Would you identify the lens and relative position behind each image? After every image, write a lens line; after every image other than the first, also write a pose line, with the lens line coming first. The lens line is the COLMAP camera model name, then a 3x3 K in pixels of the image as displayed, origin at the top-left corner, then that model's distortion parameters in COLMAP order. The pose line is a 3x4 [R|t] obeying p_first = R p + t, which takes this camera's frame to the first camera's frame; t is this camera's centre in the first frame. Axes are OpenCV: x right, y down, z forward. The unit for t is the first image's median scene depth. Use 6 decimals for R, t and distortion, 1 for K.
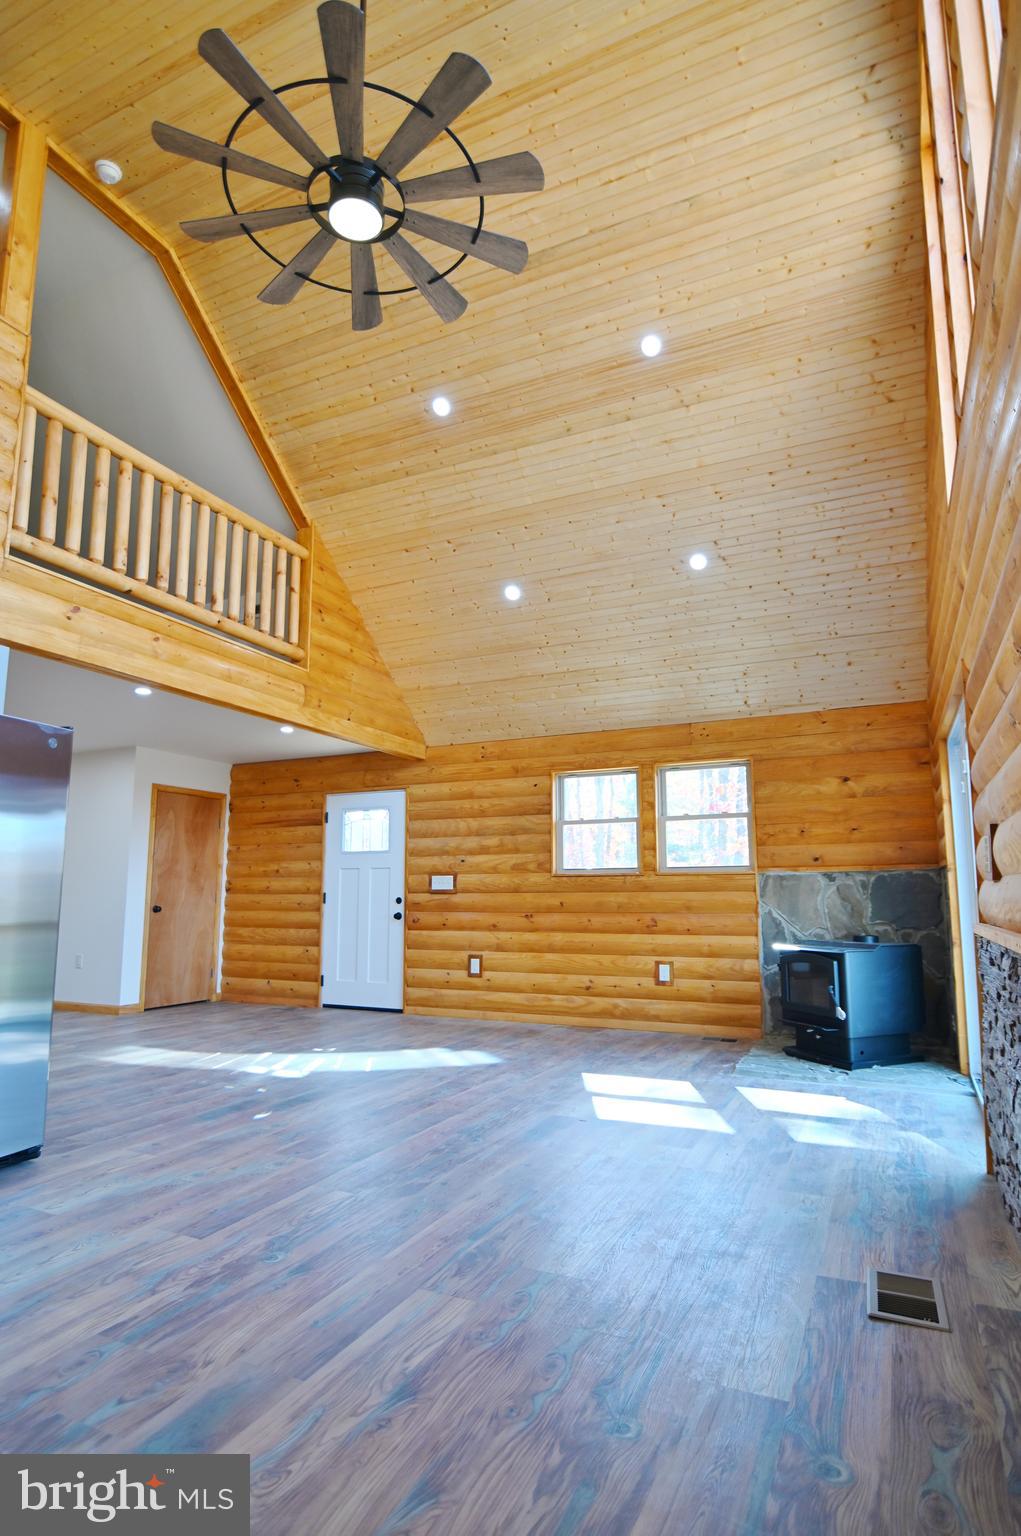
lens RADIAL K [[808.1, 0, 511.0], [0, 808.1, 775.9], [0, 0, 1]] dist [-0.015273, -0.000093]
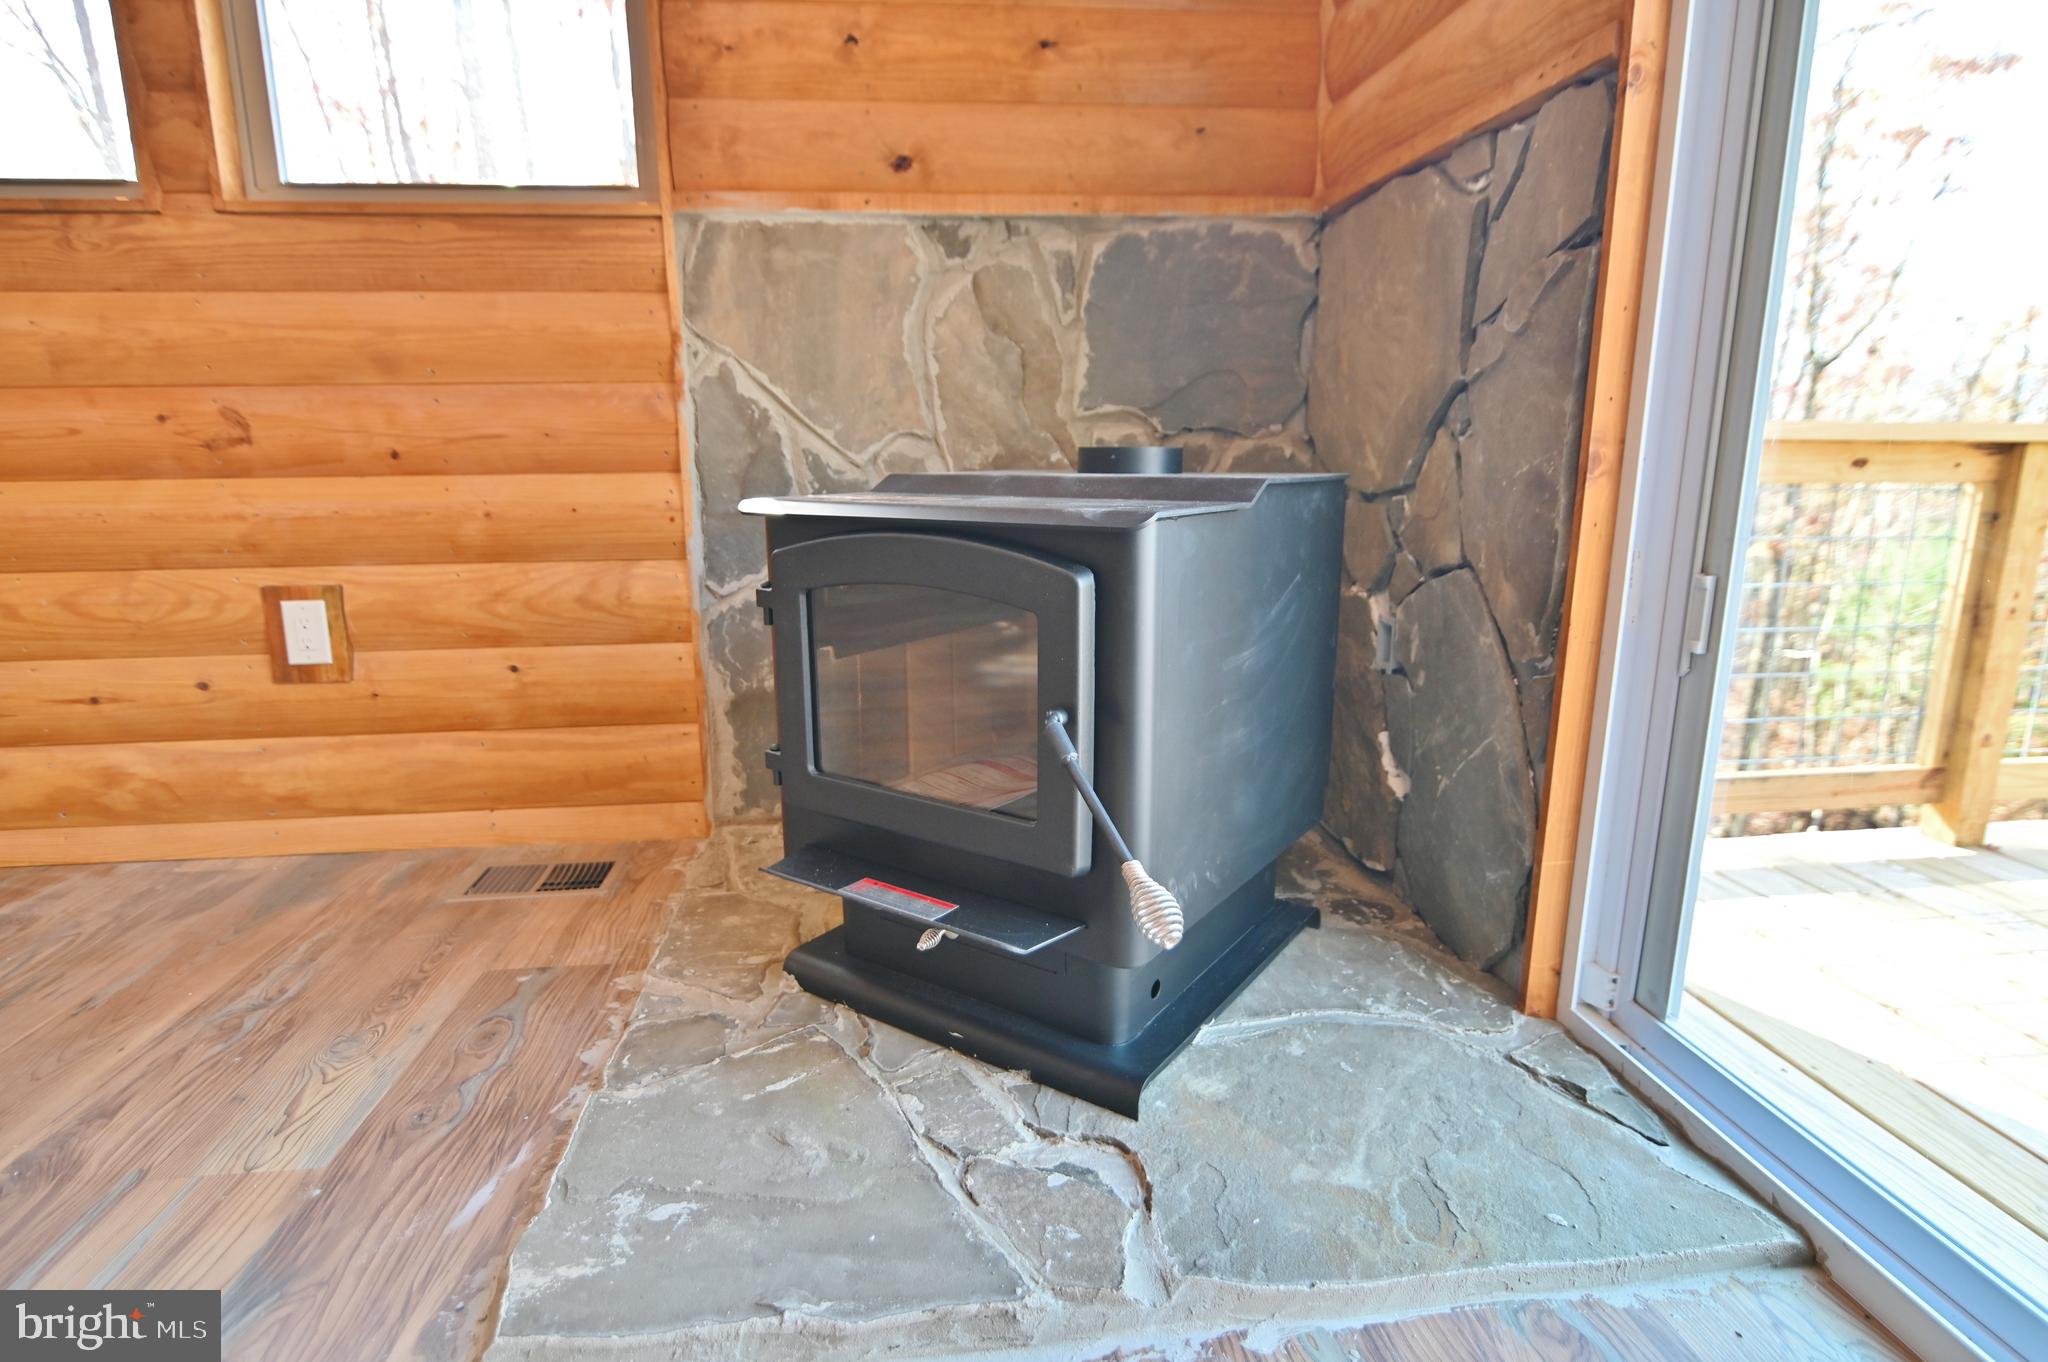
lens RADIAL K [[1079.8, 0, 1030.7], [0, 1079.8, 680.3], [0, 0, 1]] dist [-0.012915, 0.000172]
pose [[0.845062, -0.118803, 0.521302, 0.212184], [-0.073936, 0.939668, 0.334002, 0.137330], [-0.529531, -0.320795, 0.785294, 0.645739]]
